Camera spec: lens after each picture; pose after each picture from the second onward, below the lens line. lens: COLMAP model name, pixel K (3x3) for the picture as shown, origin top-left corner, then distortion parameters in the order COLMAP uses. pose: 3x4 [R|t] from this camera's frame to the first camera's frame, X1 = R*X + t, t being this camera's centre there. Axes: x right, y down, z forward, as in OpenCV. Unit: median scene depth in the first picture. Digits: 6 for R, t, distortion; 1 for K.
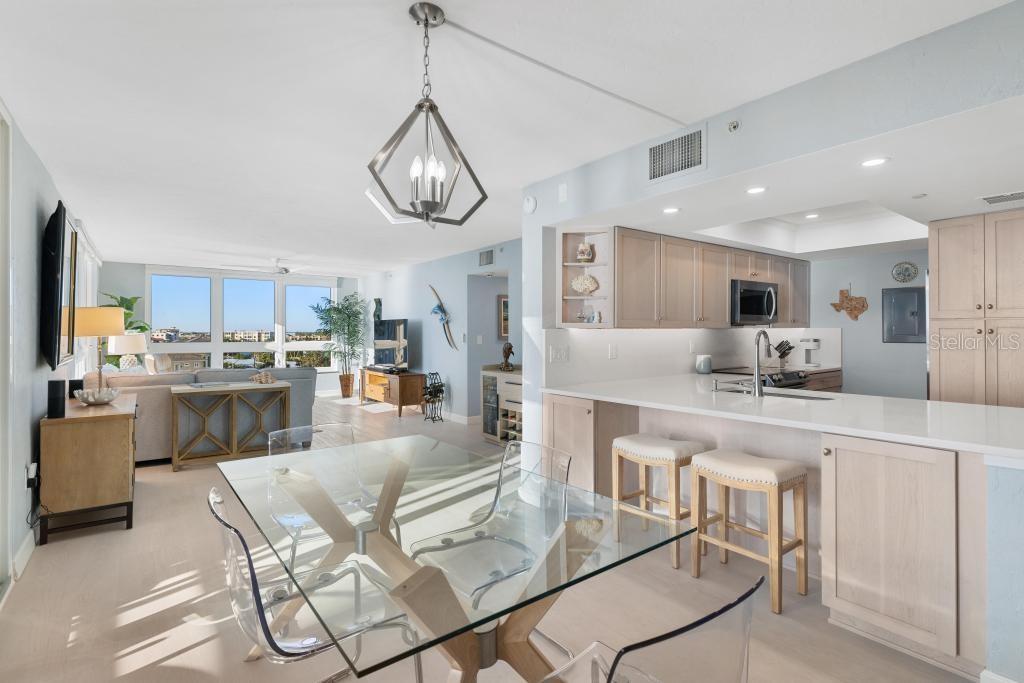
lens RADIAL K [[498.0, 0, 514.5], [0, 498.0, 333.2], [0, 0, 1]] dist [-0.001570, 0.000214]
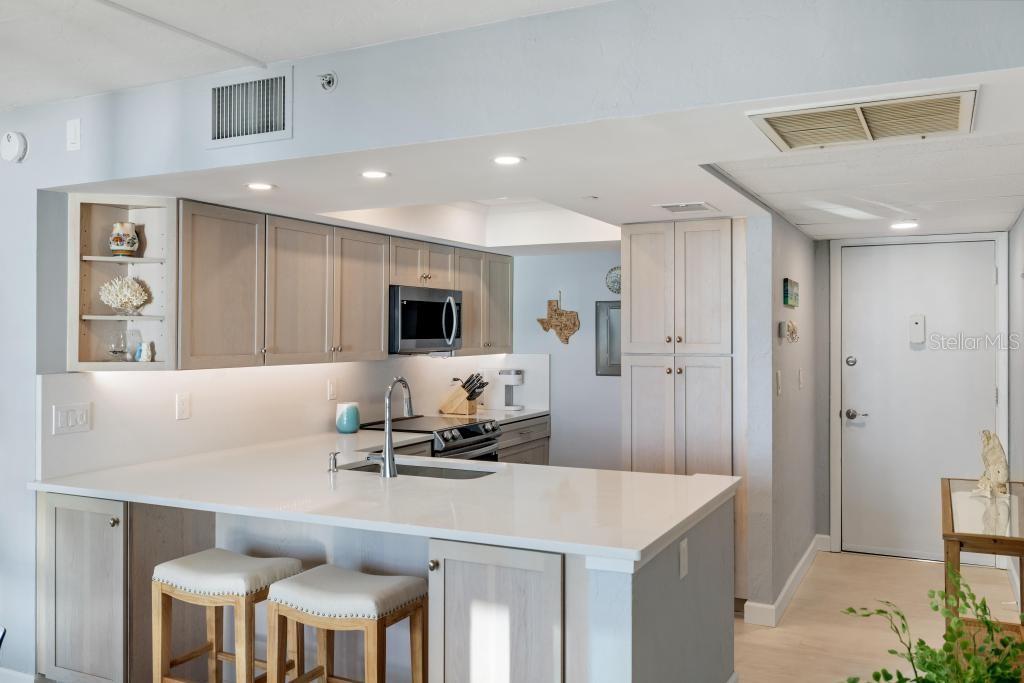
lens RADIAL K [[858.8, 0, 510.7], [0, 858.8, 335.1], [0, 0, 1]] dist [0.009903, 0.010591]
pose [[0.897072, 0.002105, 0.441880, 0.101825], [-0.001802, 0.999998, -0.001104, -0.051045], [-0.441881, 0.000194, 0.897074, -0.087547]]
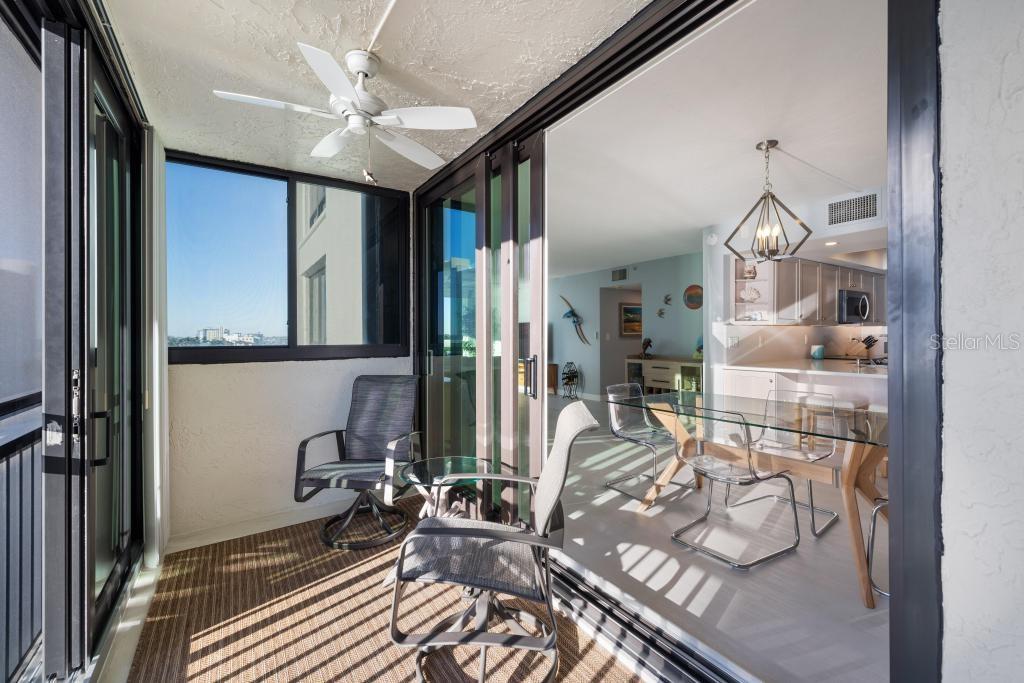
lens RADIAL K [[432.2, 0, 511.5], [0, 432.2, 335.8], [0, 0, 1]] dist [0.002413, 0.000120]
pose [[0.997748, -0.002030, -0.067047, -0.459083], [0.001841, 0.999994, -0.002889, 0.023240], [0.067053, 0.002759, 0.997746, -0.288613]]
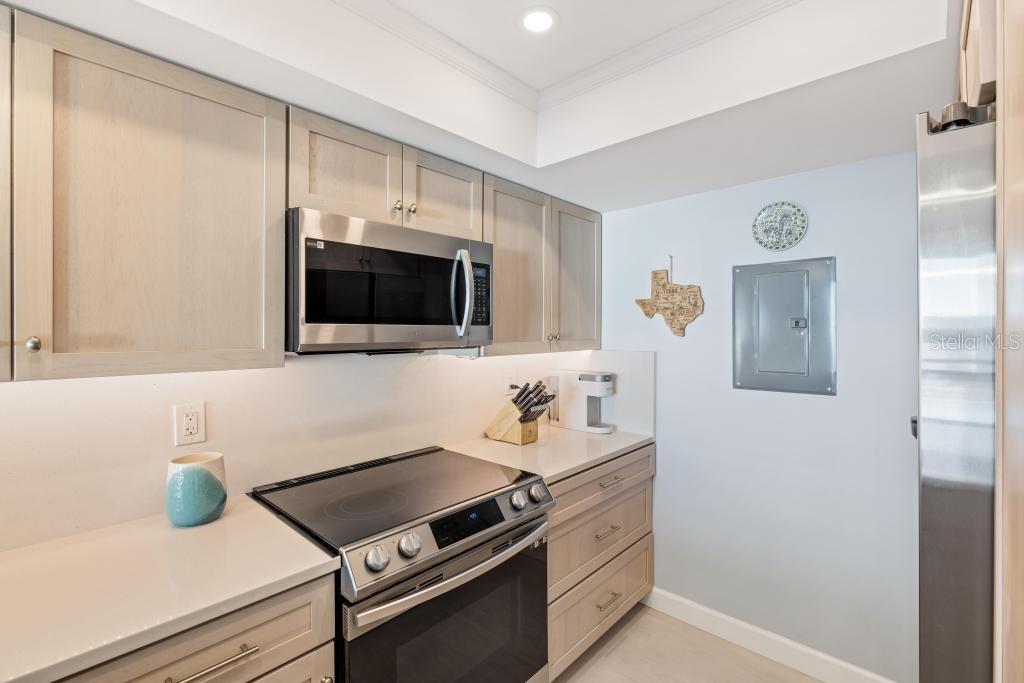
lens RADIAL K [[460.0, 0, 516.0], [0, 460.0, 331.6], [0, 0, 1]] dist [-0.005302, -0.000195]
pose [[0.983027, 0.004226, 0.183413, 0.634080], [-0.003350, 0.999981, -0.005083, -0.038287], [-0.183431, 0.004383, 0.983023, 0.846976]]
